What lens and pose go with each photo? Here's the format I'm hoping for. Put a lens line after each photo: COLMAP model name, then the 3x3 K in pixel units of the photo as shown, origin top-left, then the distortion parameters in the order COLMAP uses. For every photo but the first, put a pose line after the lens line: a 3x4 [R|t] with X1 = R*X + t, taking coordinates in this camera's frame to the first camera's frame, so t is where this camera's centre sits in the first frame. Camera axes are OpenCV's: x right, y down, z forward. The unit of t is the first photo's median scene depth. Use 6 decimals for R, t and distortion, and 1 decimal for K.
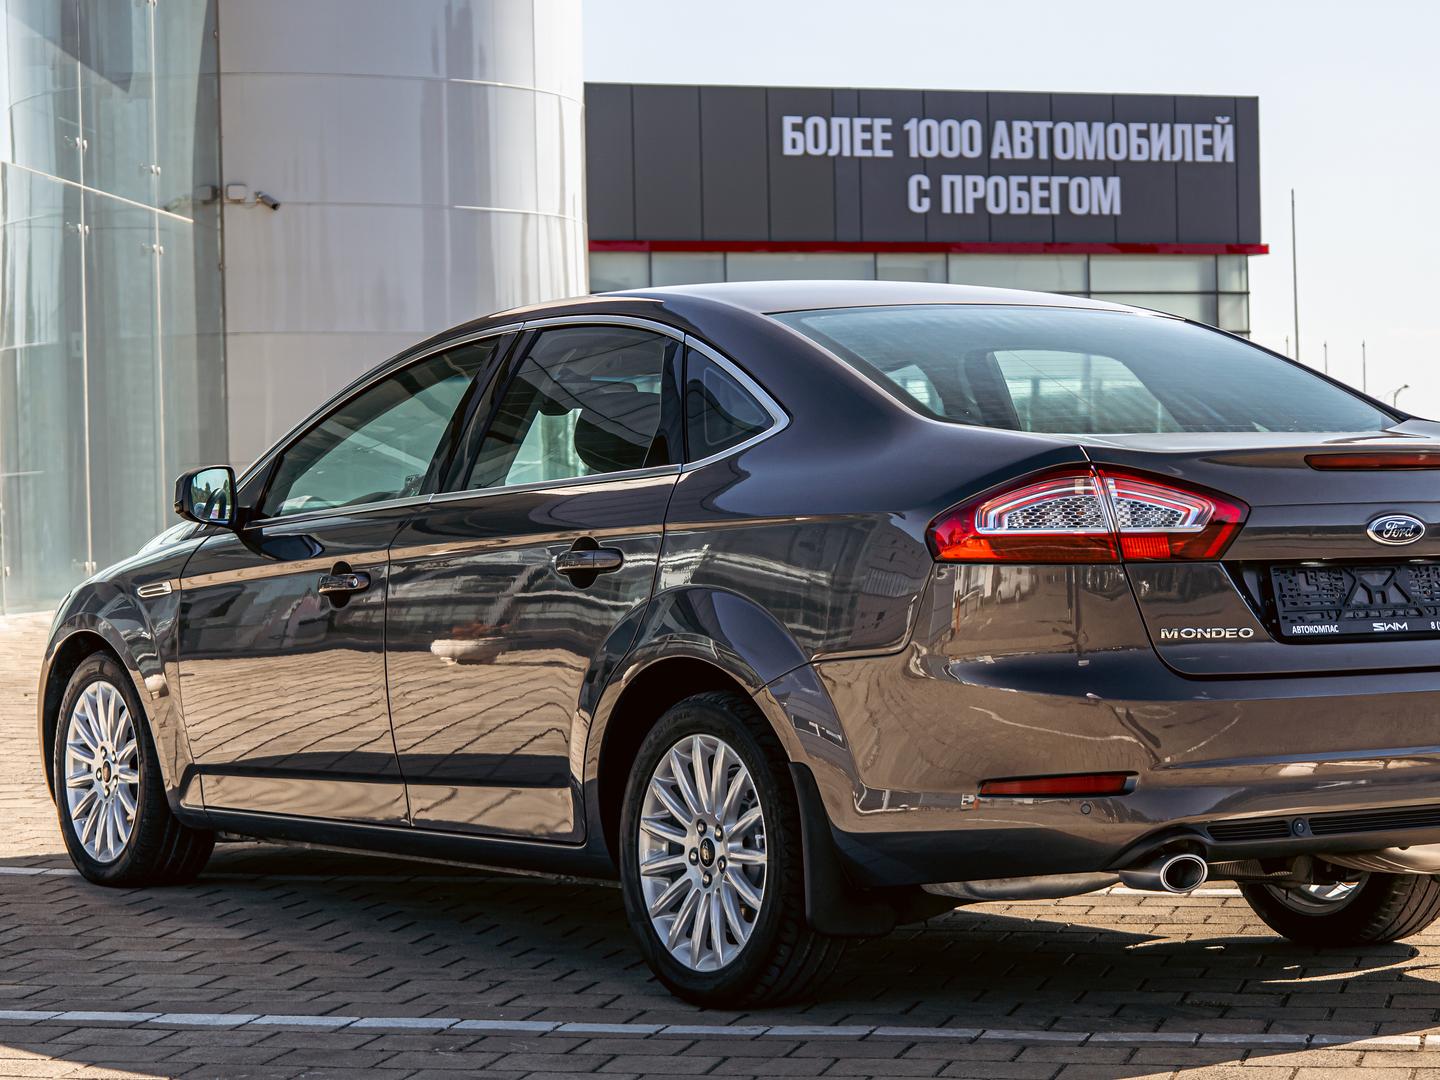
lens RADIAL K [[3469.9, 0, 720.0], [0, 3469.9, 540.0], [0, 0, 1]] dist [0.018423, -4.883725]
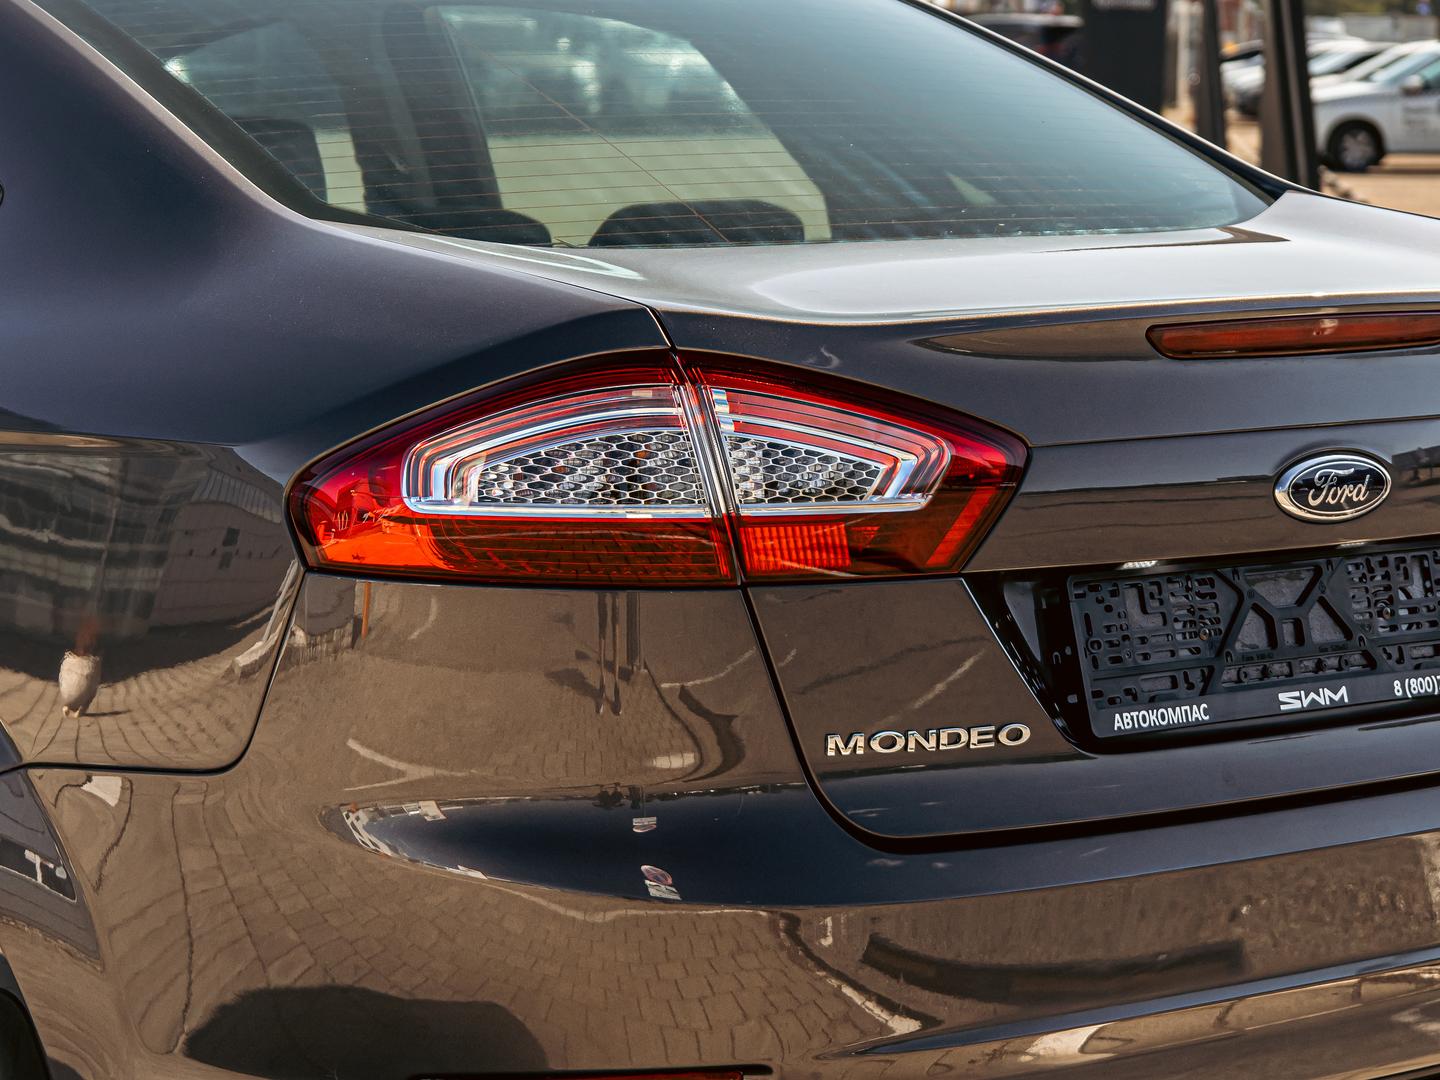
lens RADIAL K [[3469.9, 0, 720.0], [0, 3469.9, 540.0], [0, 0, 1]] dist [0.018423, -4.883725]
pose [[0.986813, -0.002511, 0.161845, 0.042843], [-0.019397, 0.990839, 0.133645, -0.055872], [-0.160698, -0.135021, 0.977725, 0.571494]]
